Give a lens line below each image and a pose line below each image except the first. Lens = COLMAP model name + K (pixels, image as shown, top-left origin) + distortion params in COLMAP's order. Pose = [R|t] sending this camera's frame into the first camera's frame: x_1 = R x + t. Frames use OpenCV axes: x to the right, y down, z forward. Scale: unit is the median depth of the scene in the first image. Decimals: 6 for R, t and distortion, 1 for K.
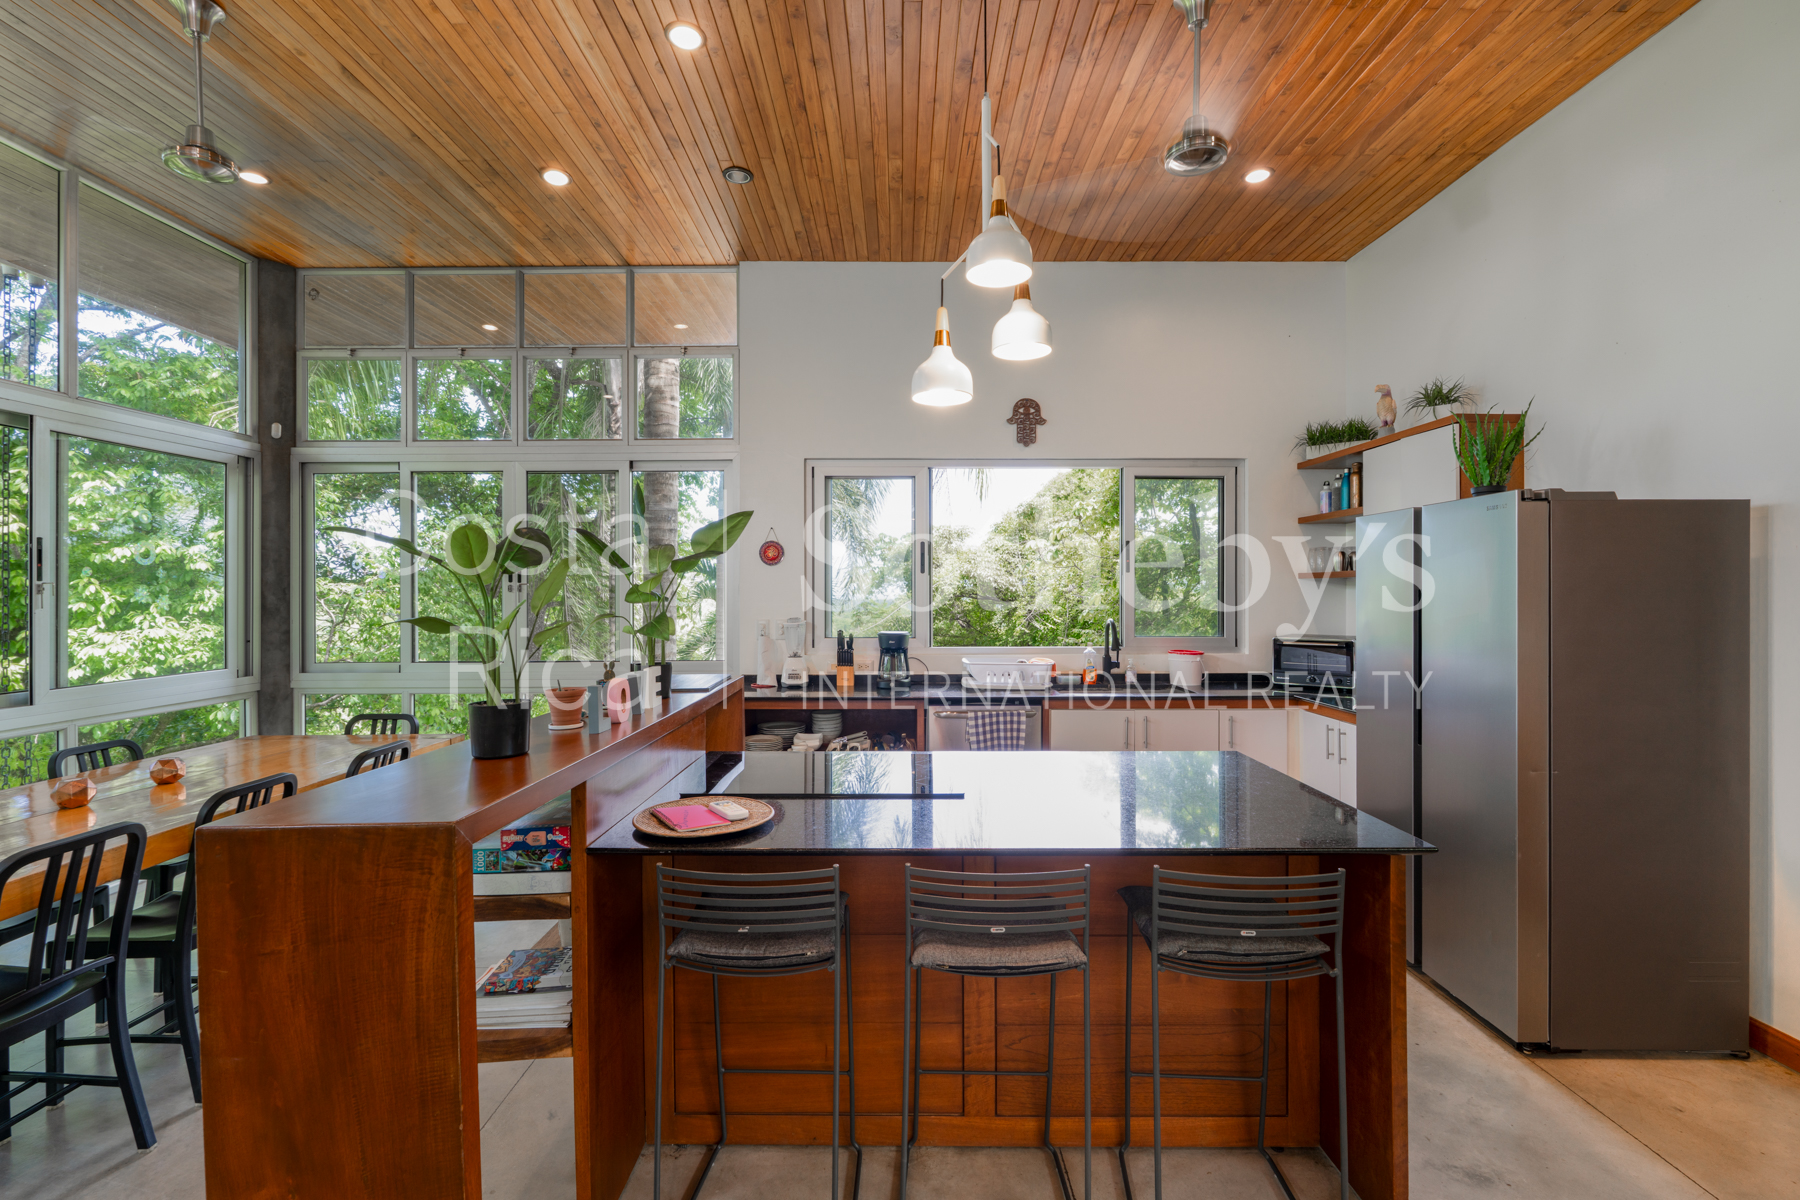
lens RADIAL K [[791.0, 0, 903.4], [0, 791.0, 596.7], [0, 0, 1]] dist [0.000797, 0.000051]
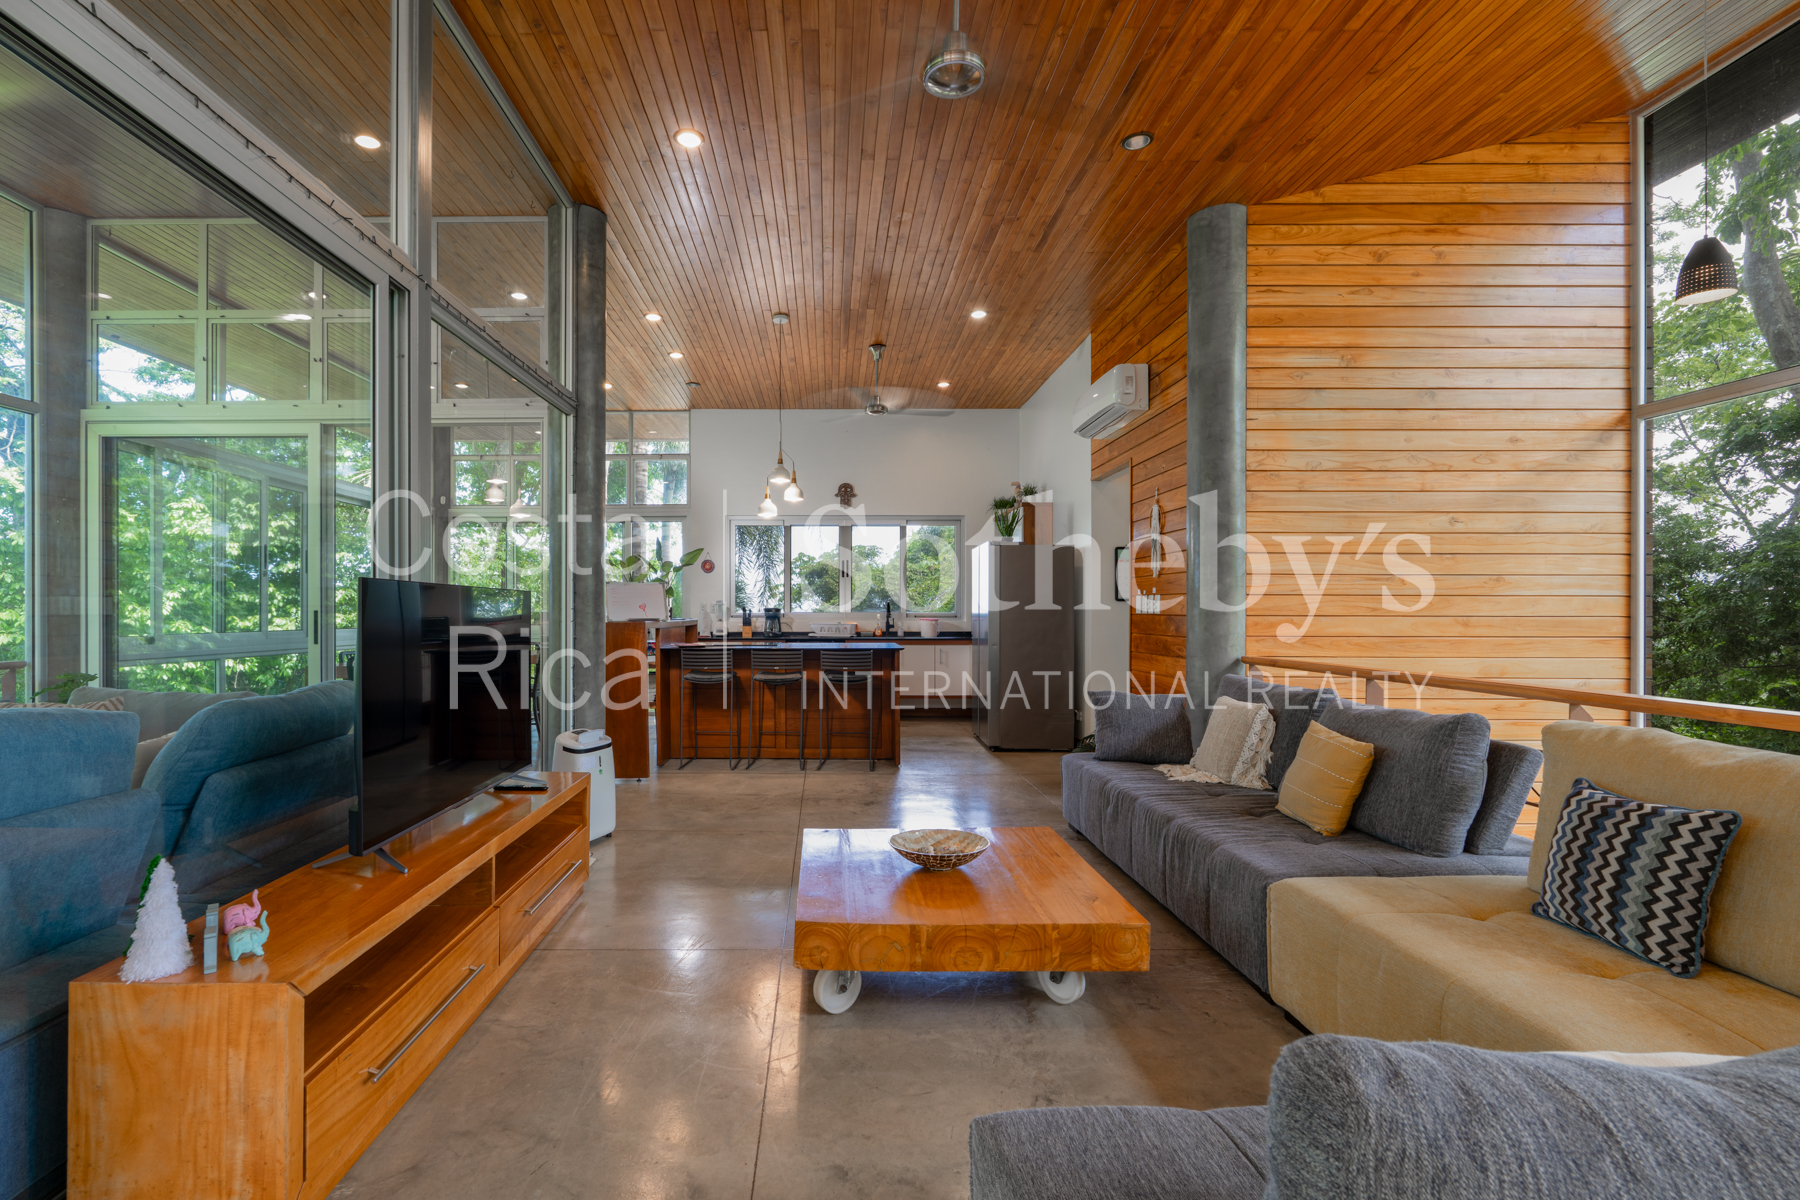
lens RADIAL K [[834.5, 0, 830.4], [0, 834.5, 617.3], [0, 0, 1]] dist [-0.001318, -0.000042]
pose [[0.999992, 0.001765, -0.003646, 0.130080], [-0.001771, 0.999997, -0.001522, 0.068250], [0.003643, 0.001528, 0.999992, -0.966270]]
